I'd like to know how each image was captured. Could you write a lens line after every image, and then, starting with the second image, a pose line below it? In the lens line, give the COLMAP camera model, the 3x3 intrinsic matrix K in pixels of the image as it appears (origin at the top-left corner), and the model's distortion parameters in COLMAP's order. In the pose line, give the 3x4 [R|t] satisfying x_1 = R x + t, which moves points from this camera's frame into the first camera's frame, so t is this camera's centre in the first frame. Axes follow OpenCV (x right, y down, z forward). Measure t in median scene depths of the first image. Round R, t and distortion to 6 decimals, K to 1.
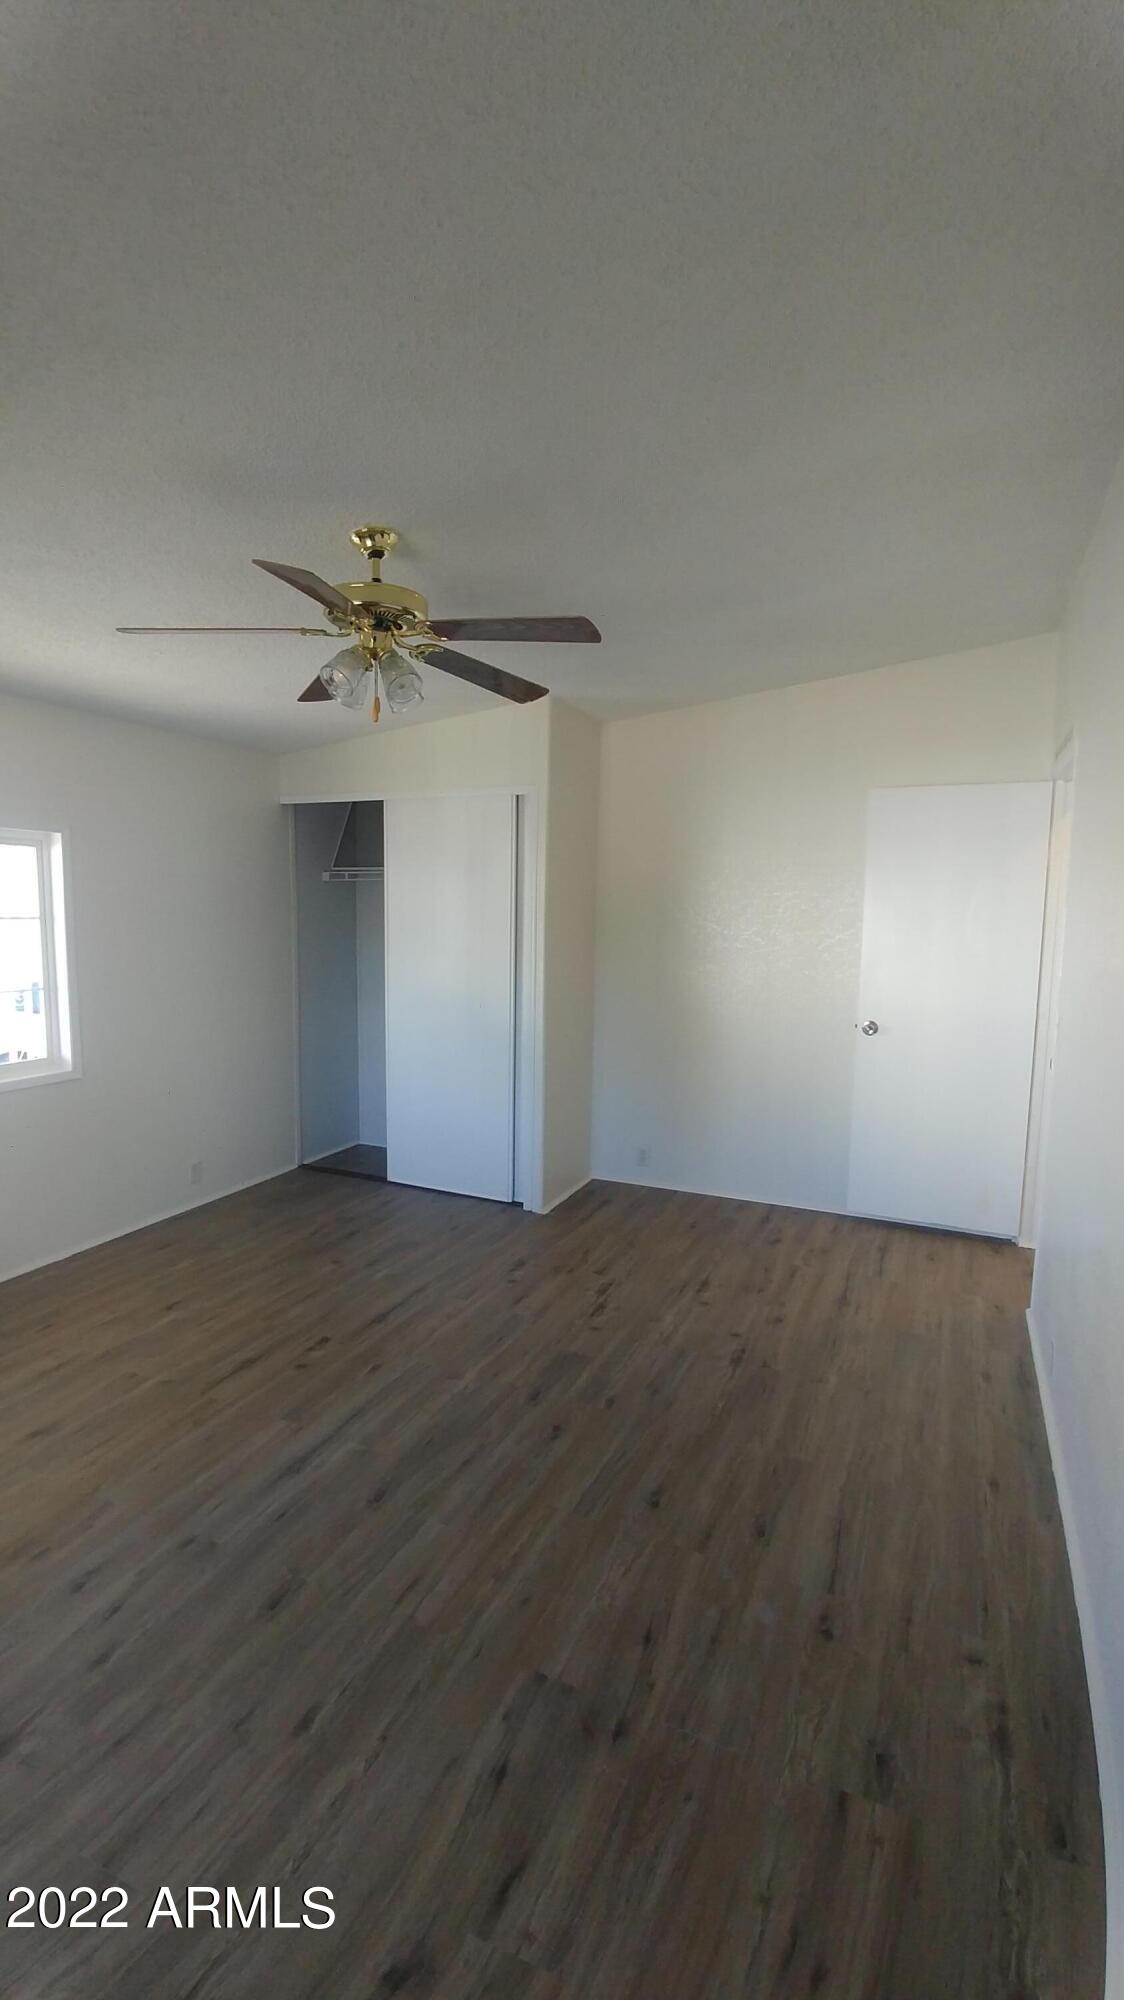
lens RADIAL K [[874.6, 0, 570.2], [0, 874.6, 1009.1], [0, 0, 1]] dist [-0.035897, 0.019863]
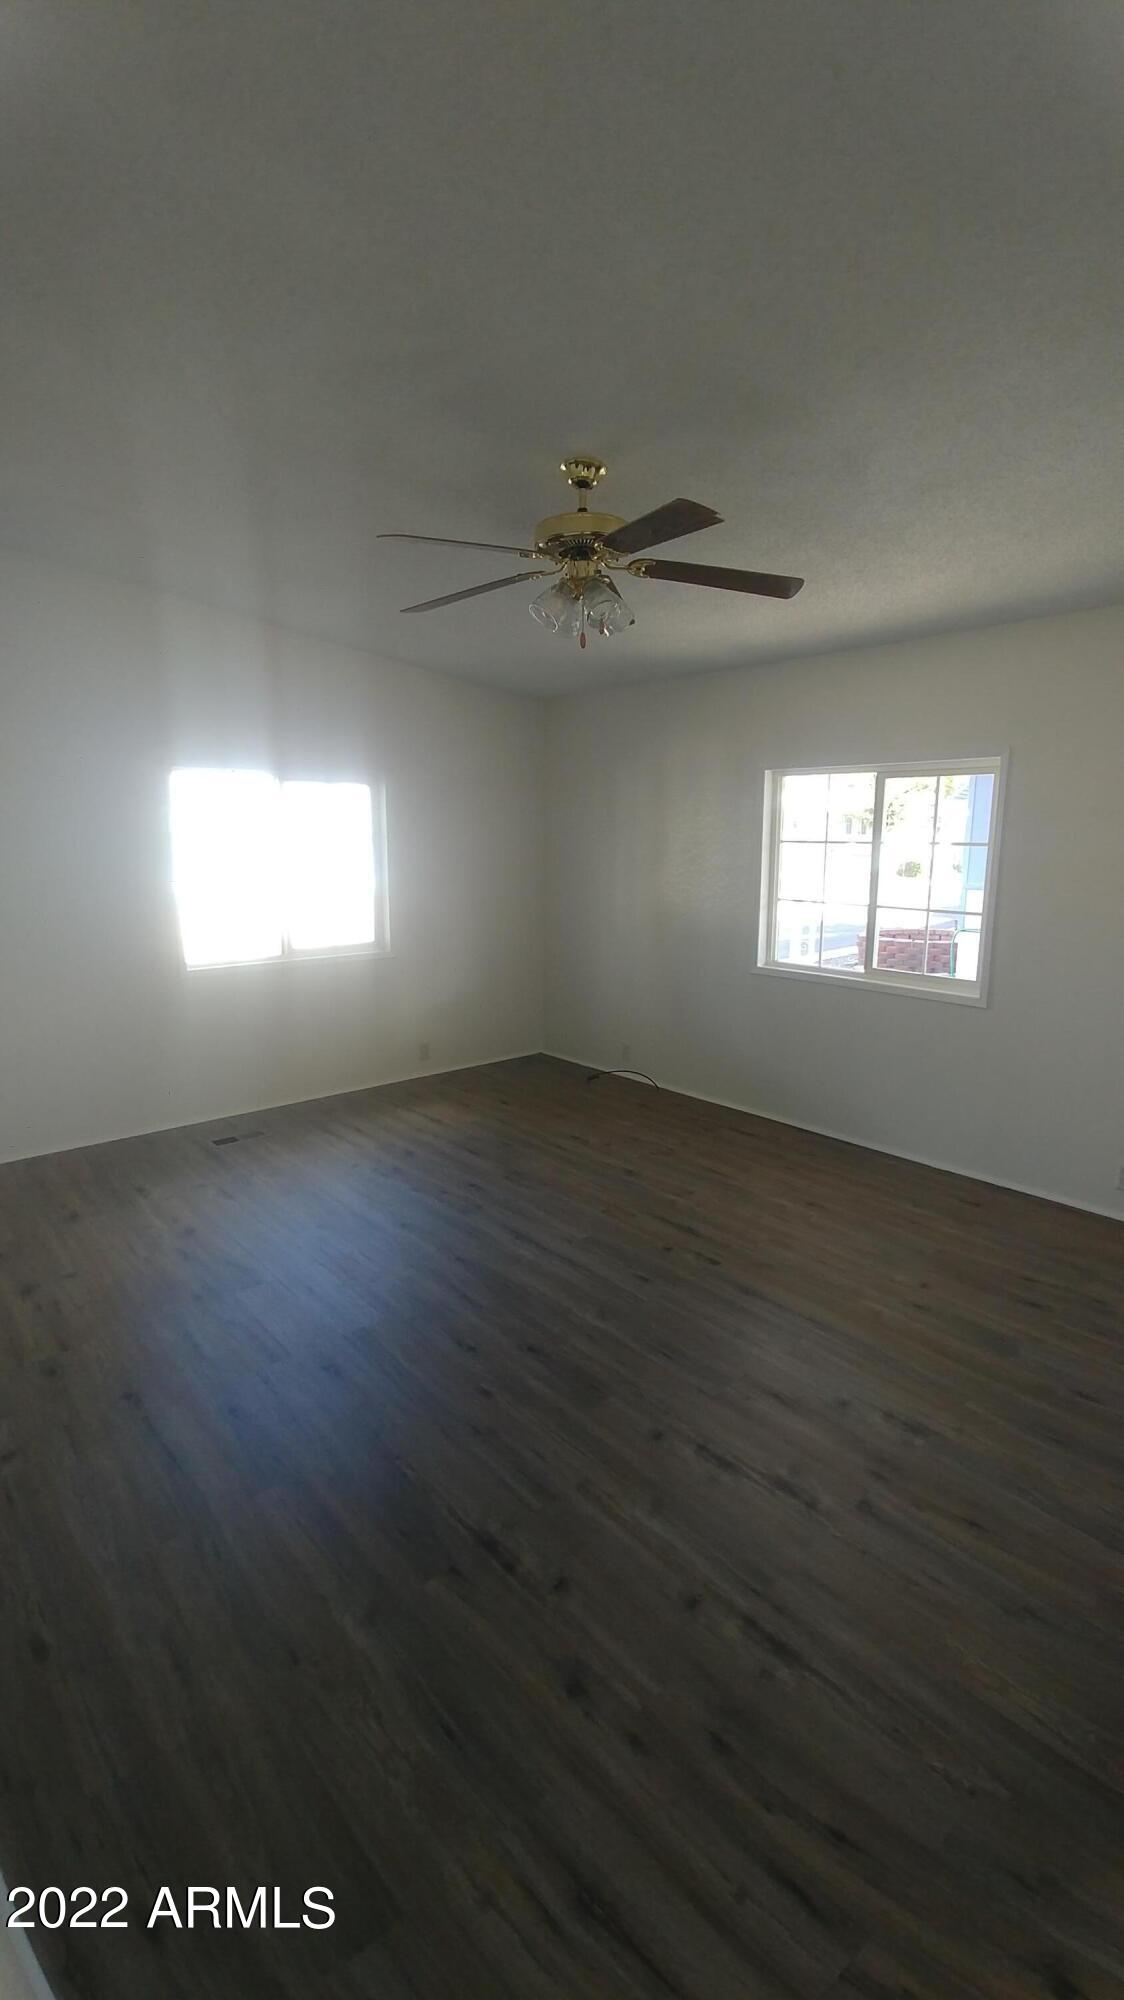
lens RADIAL K [[874.6, 0, 570.2], [0, 874.6, 1009.1], [0, 0, 1]] dist [-0.035897, 0.019863]
pose [[-0.420211, 0.159451, -0.893308, 0.645386], [-0.111592, 0.967888, 0.225255, -0.111889], [0.900539, 0.194341, -0.388923, 1.189399]]
